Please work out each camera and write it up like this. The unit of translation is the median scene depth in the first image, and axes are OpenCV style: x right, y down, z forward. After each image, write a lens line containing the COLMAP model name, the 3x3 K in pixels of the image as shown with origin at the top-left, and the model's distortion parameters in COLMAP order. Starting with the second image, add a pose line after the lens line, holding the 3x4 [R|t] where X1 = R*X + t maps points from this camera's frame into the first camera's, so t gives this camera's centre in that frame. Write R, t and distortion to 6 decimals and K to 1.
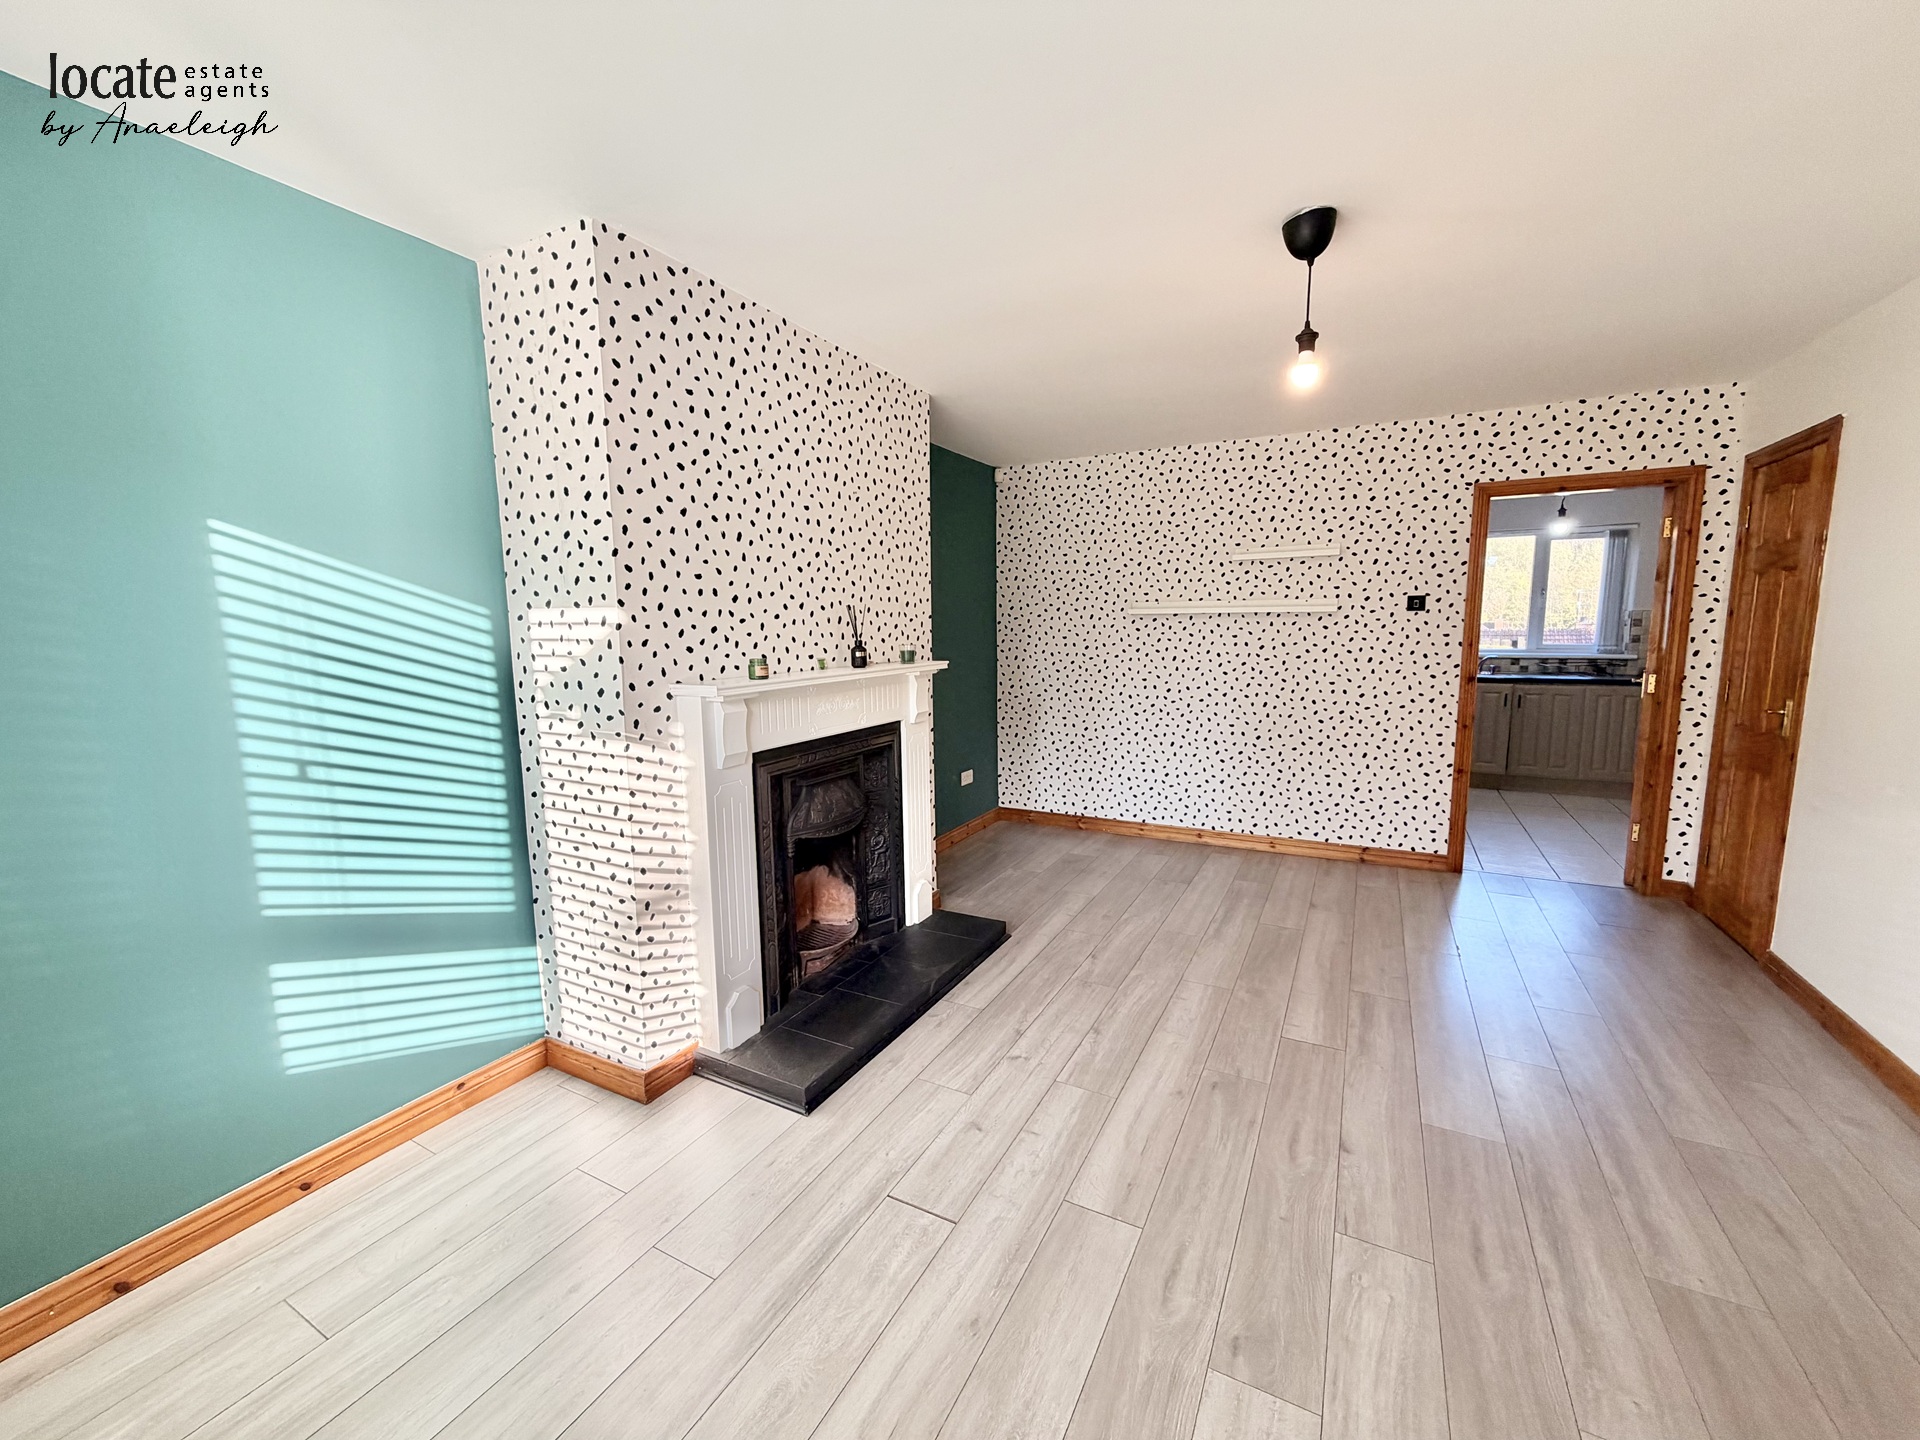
lens RADIAL K [[764.4, 0, 958.6], [0, 764.4, 719.4], [0, 0, 1]] dist [0.000759, -0.000141]
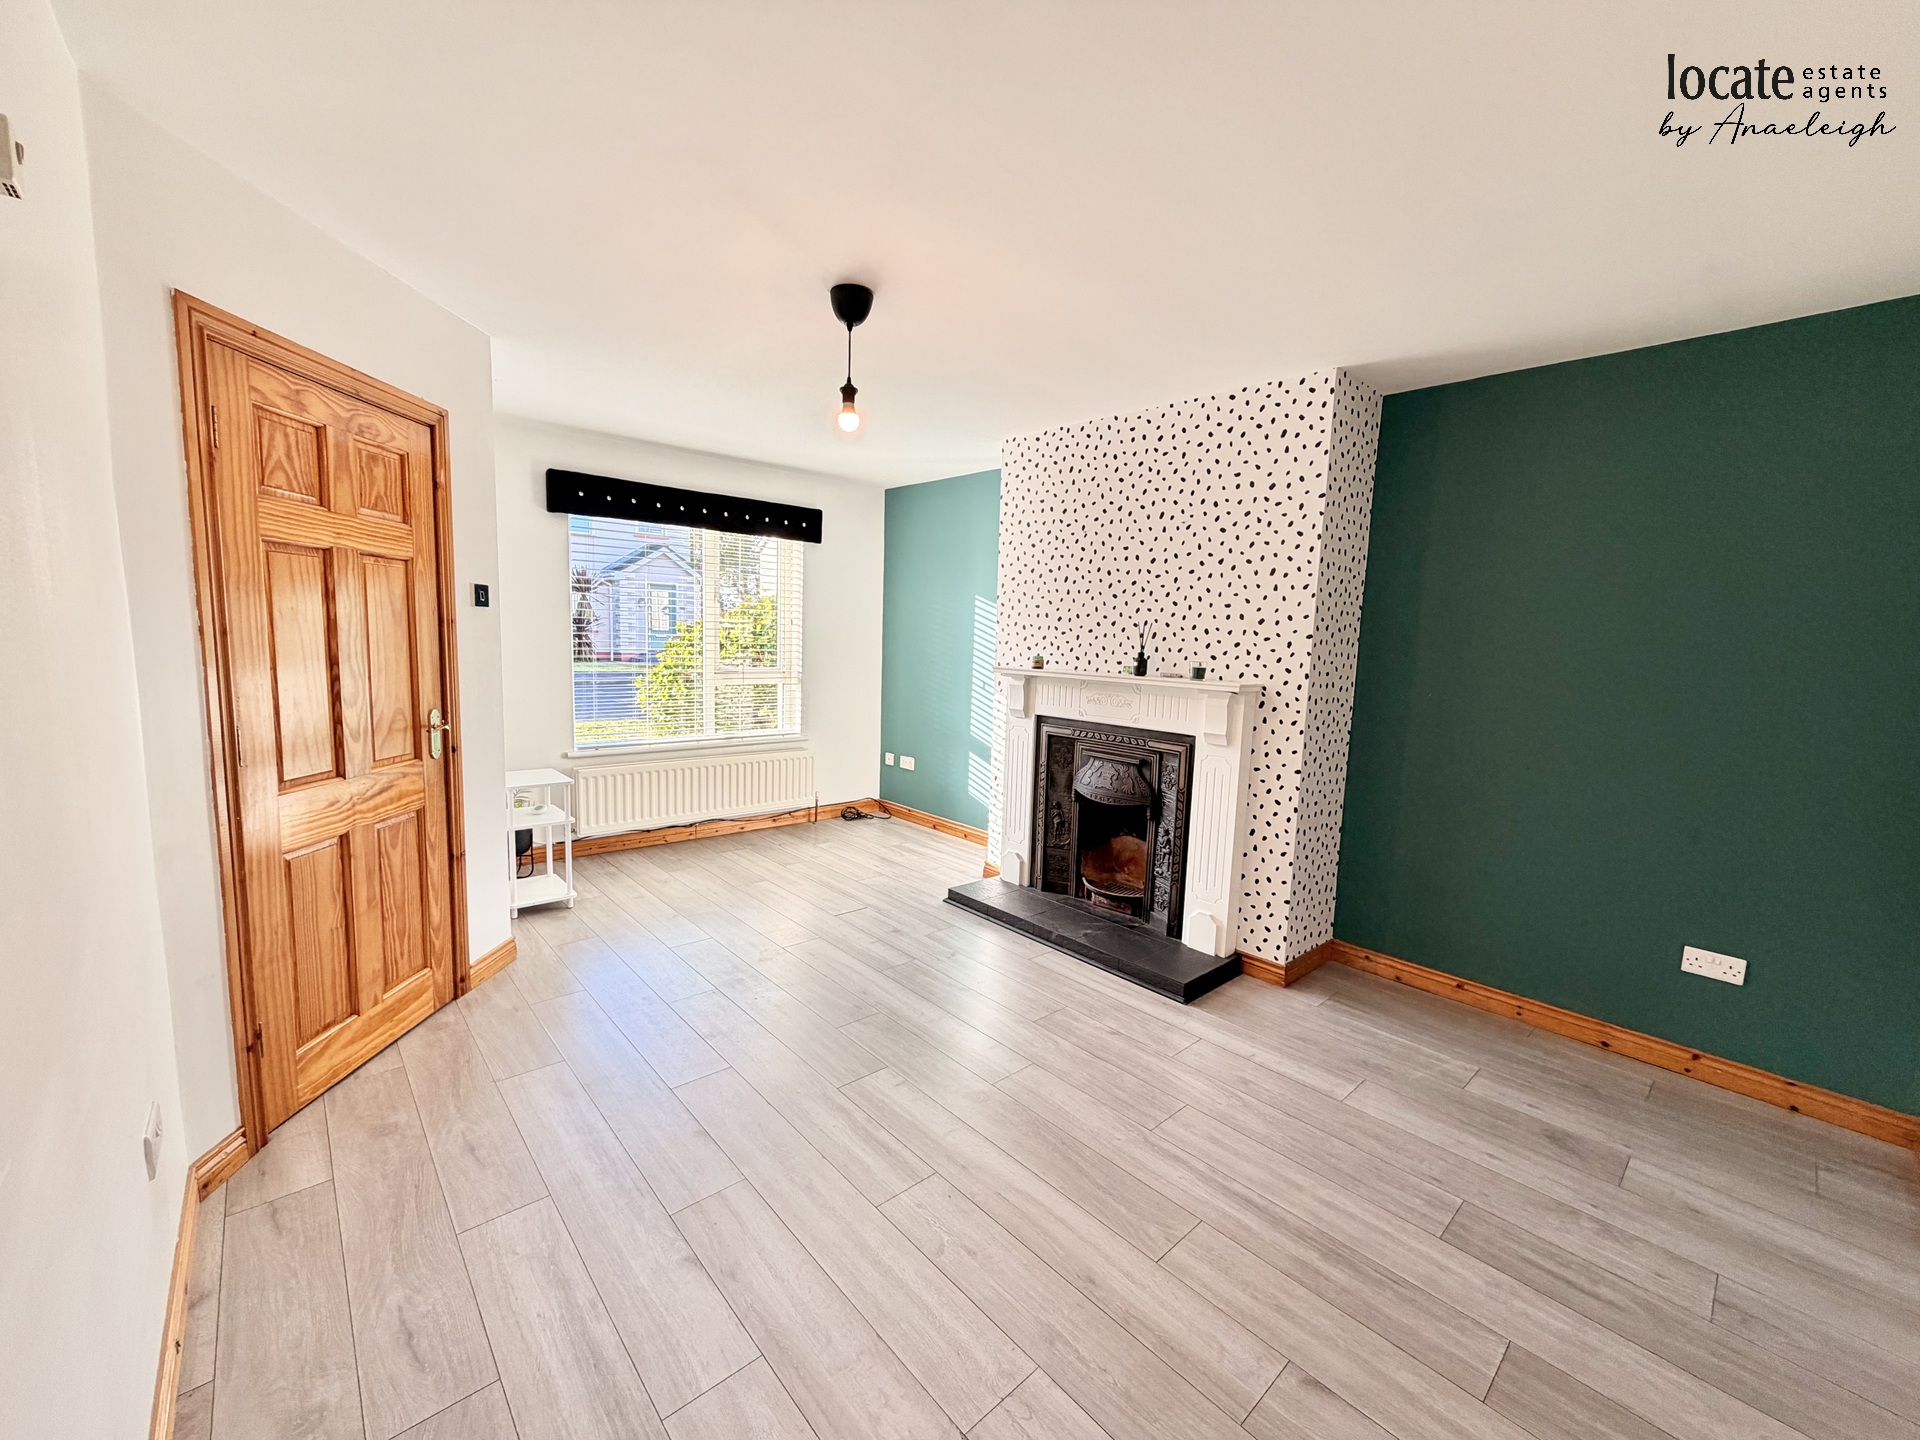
lens RADIAL K [[764.4, 0, 953.0], [0, 764.4, 718.2], [0, 0, 1]] dist [0.000759, -0.000141]
pose [[-0.337419, 0.106910, -0.935264, 1.045759], [-0.147117, 0.975333, 0.164567, -0.151336], [0.929787, 0.193122, -0.313368, 1.085948]]
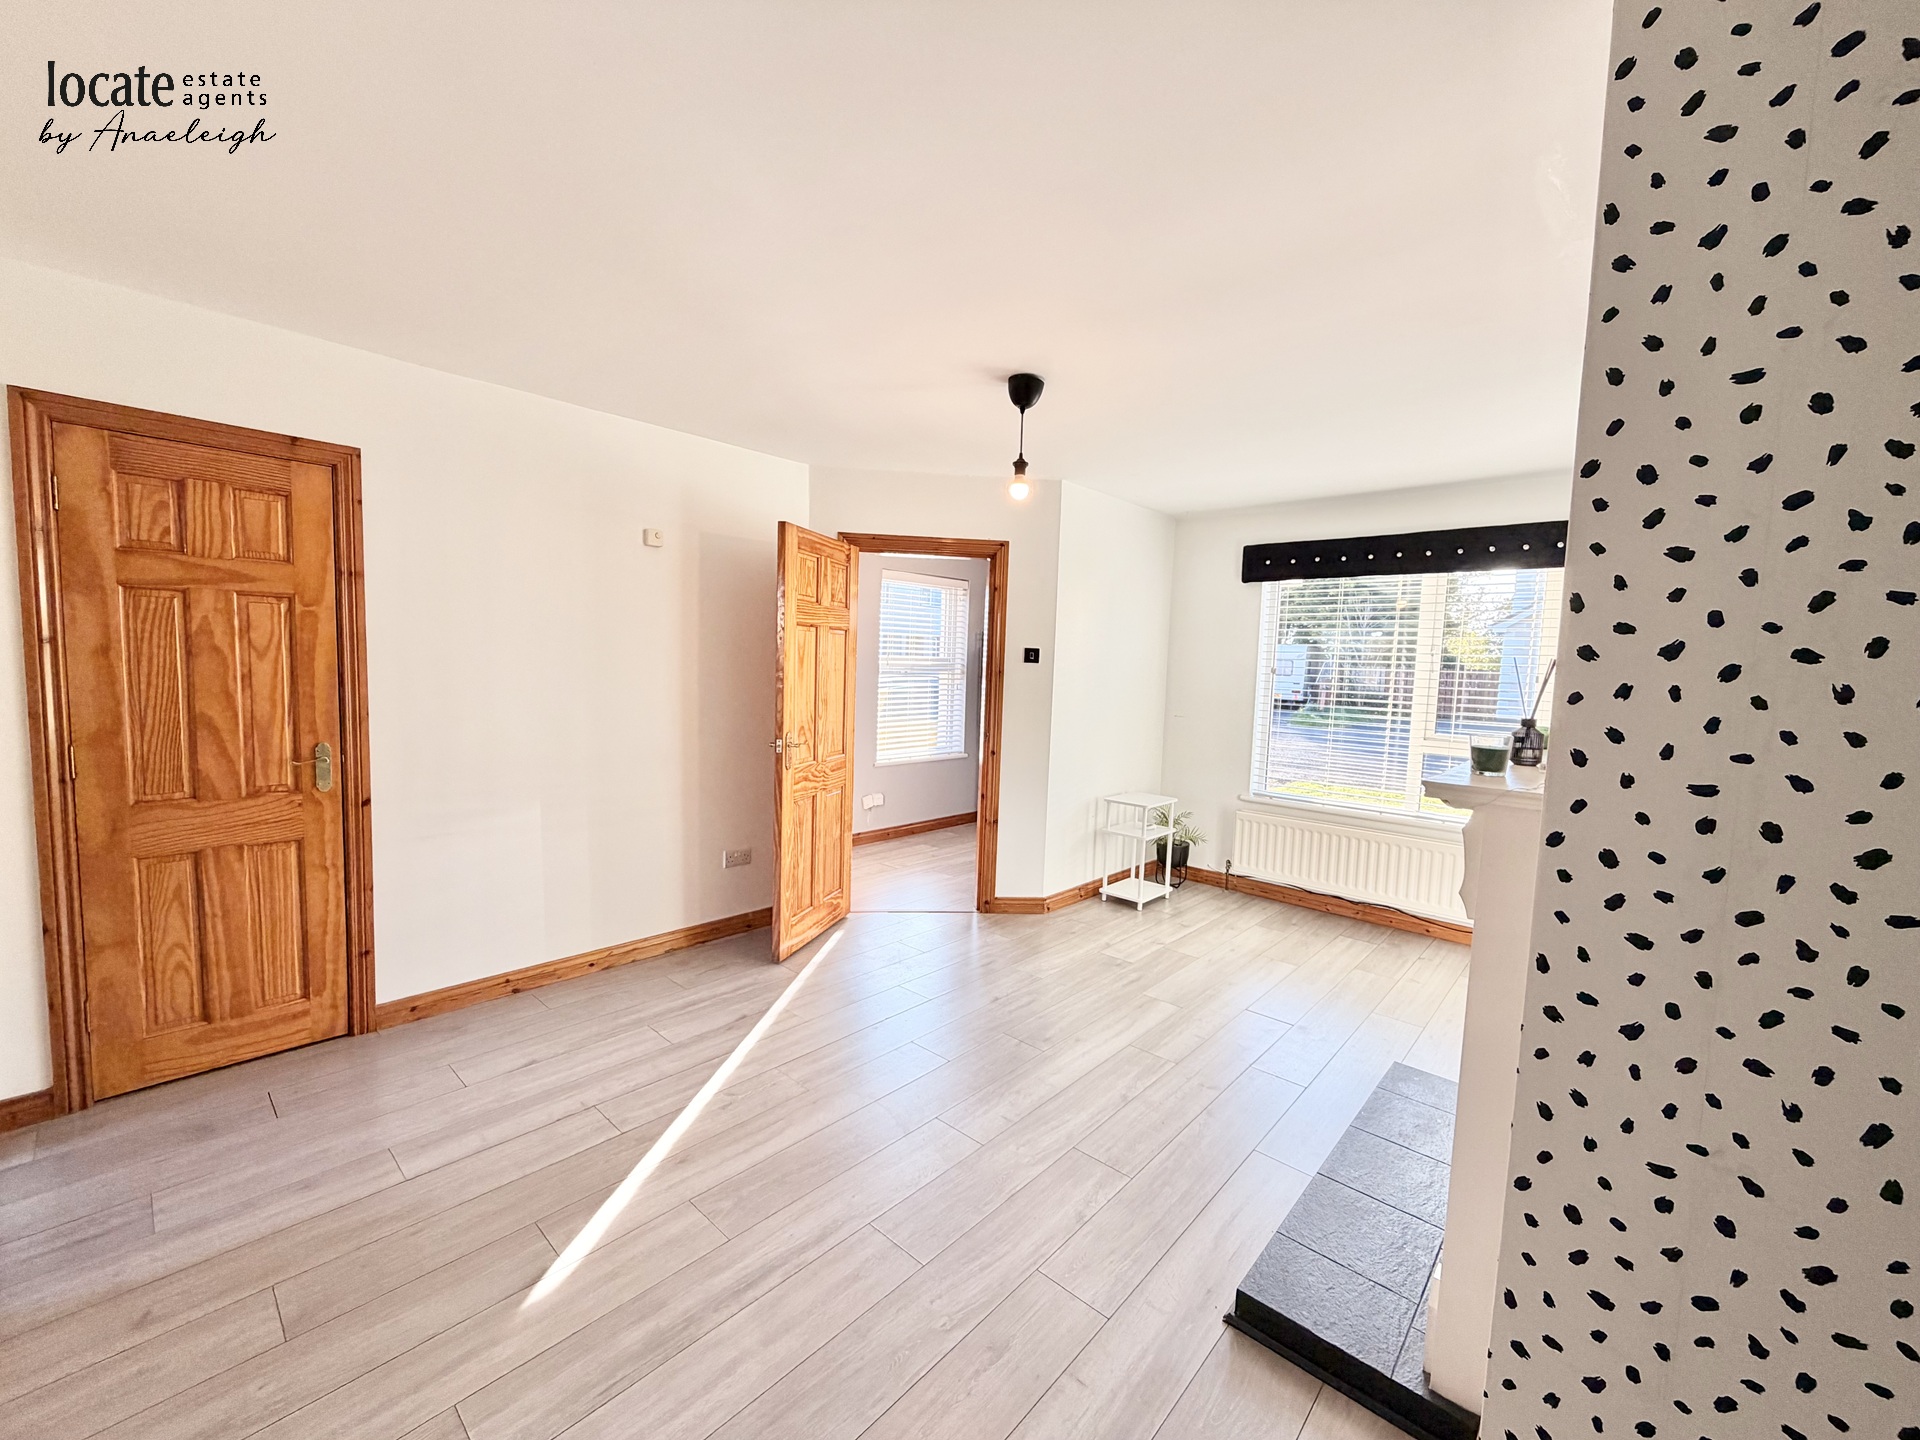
lens RADIAL K [[764.4, 0, 952.6], [0, 764.4, 722.9], [0, 0, 1]] dist [0.000759, -0.000141]
pose [[-0.967579, -0.035064, 0.250122, 0.147556], [0.013864, 0.981449, 0.191220, -0.206754], [-0.252187, 0.188488, -0.949144, 1.609639]]
